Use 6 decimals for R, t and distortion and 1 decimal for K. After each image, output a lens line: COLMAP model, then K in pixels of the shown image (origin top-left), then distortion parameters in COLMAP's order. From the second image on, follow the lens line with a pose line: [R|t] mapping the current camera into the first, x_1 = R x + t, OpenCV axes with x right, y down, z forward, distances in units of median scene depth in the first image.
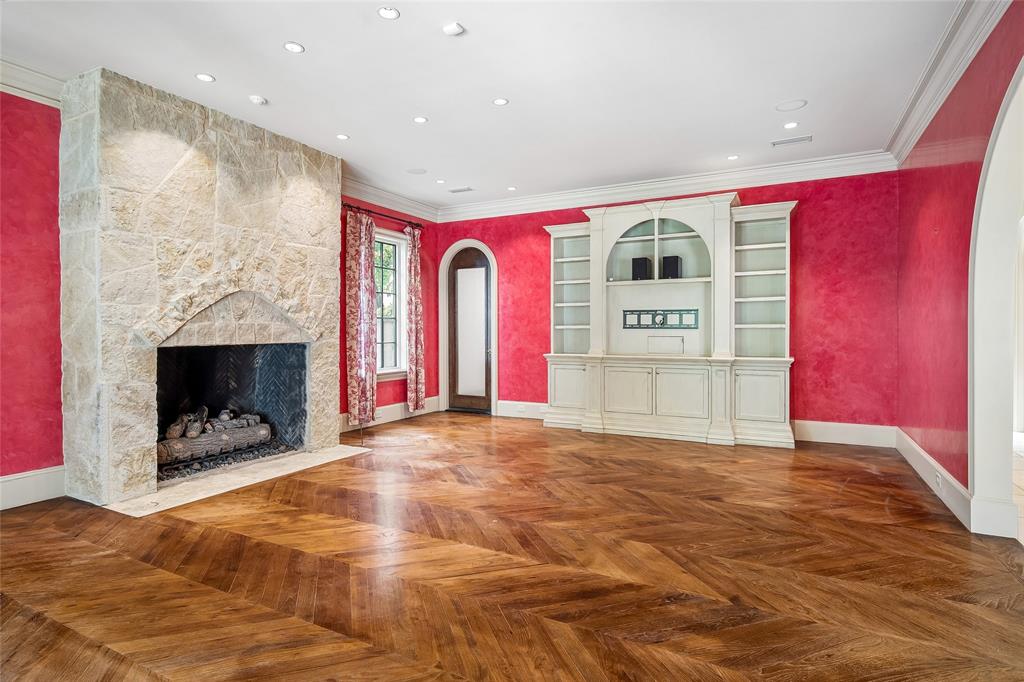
lens RADIAL K [[534.2, 0, 511.6], [0, 534.2, 339.6], [0, 0, 1]] dist [-0.000885, 0.001003]
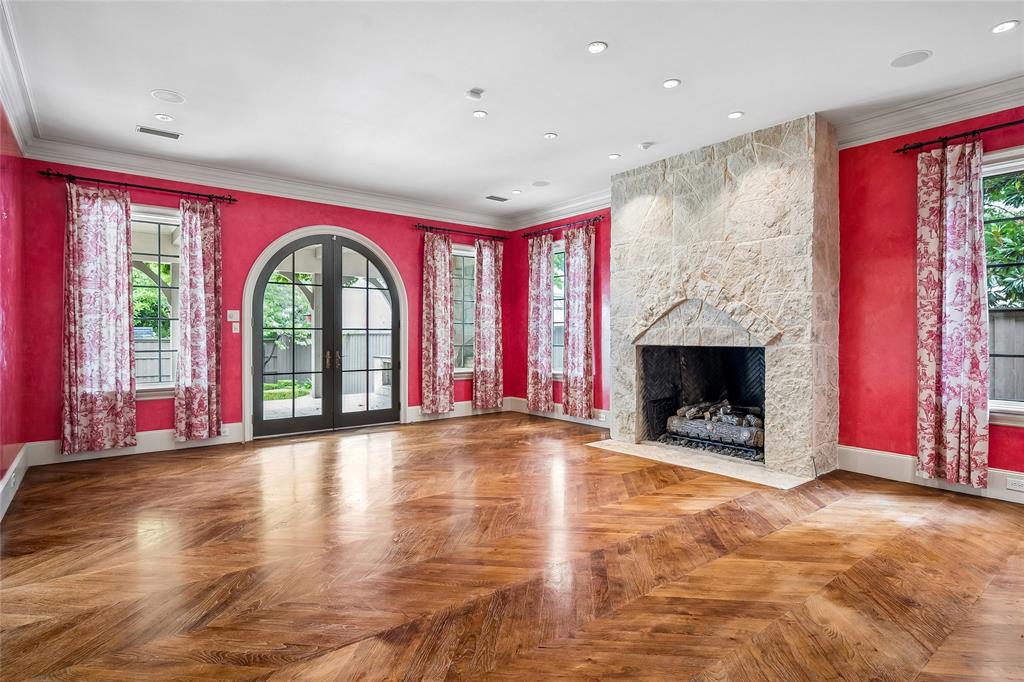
lens RADIAL K [[534.2, 0, 511.6], [0, 534.2, 338.6], [0, 0, 1]] dist [-0.000885, 0.001003]
pose [[-0.417180, 0.010978, -0.908757, 0.688643], [-0.011886, 0.999776, 0.017534, -0.021485], [0.908746, 0.018116, -0.416956, 1.105915]]
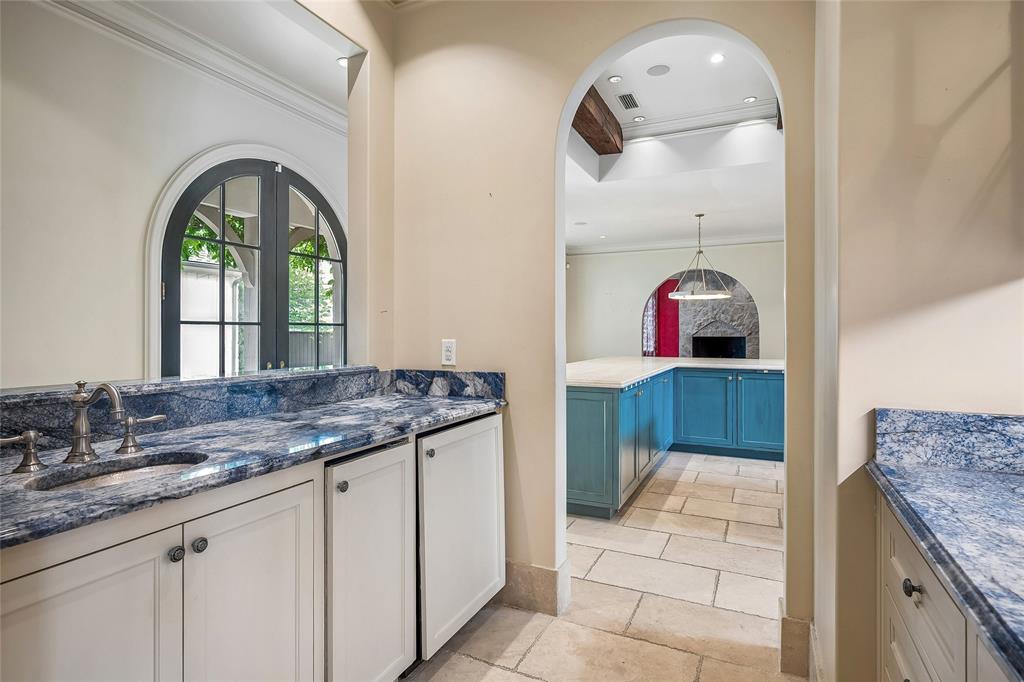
lens RADIAL K [[534.2, 0, 513.4], [0, 534.2, 335.6], [0, 0, 1]] dist [-0.000885, 0.001003]
pose [[0.031418, 0.009861, -0.999458, 2.701274], [-0.016441, 0.999821, 0.009348, -0.007397], [0.999371, 0.016139, 0.031574, -0.357670]]
